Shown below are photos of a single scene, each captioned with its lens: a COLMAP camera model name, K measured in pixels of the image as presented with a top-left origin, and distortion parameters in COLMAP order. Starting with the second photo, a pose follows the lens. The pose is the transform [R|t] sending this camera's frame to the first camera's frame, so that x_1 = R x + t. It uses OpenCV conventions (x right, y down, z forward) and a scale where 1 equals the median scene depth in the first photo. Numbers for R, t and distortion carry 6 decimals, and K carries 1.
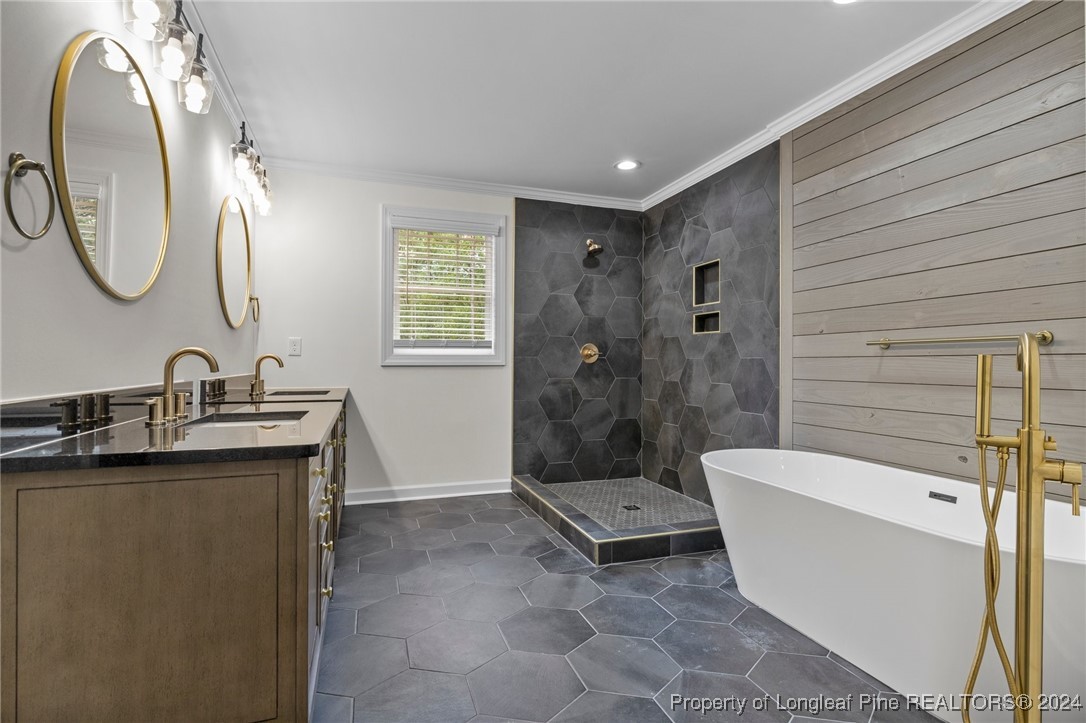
lens RADIAL K [[535.1, 0, 542.7], [0, 535.1, 361.9], [0, 0, 1]] dist [0.002256, 0.000042]
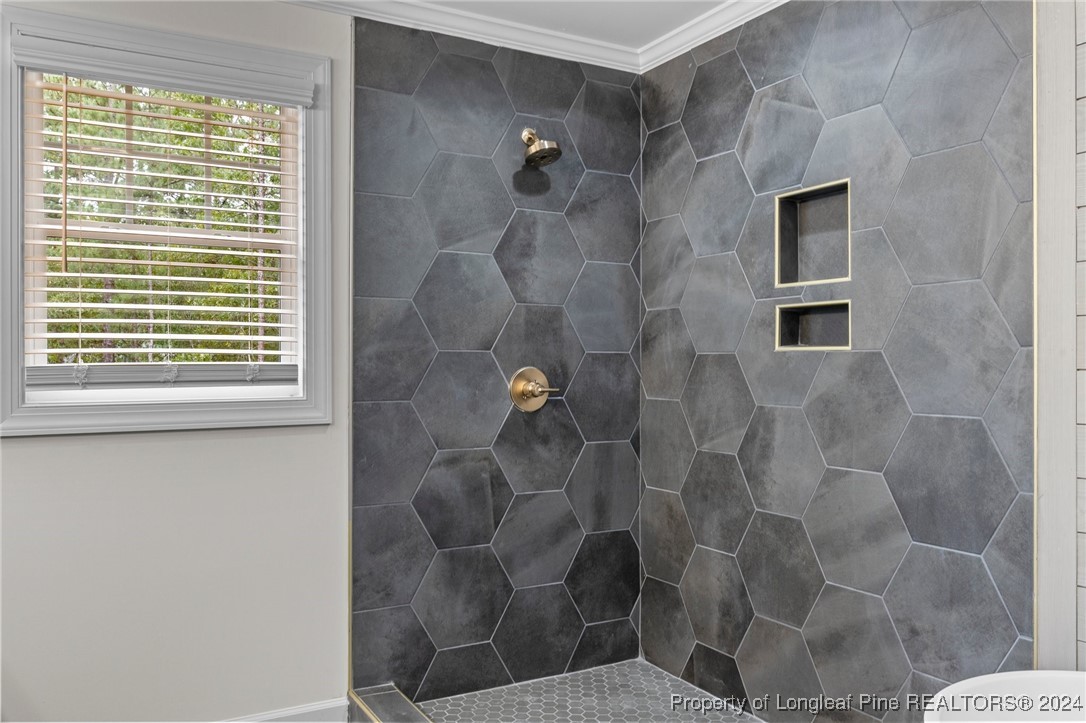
lens RADIAL K [[850.8, 0, 542.6], [0, 850.8, 363.8], [0, 0, 1]] dist [-0.003917, 0.000775]
pose [[0.982398, -0.005188, 0.186729, -0.032401], [0.004000, 0.999969, 0.006739, -0.042847], [-0.186758, -0.005873, 0.982388, 0.325426]]
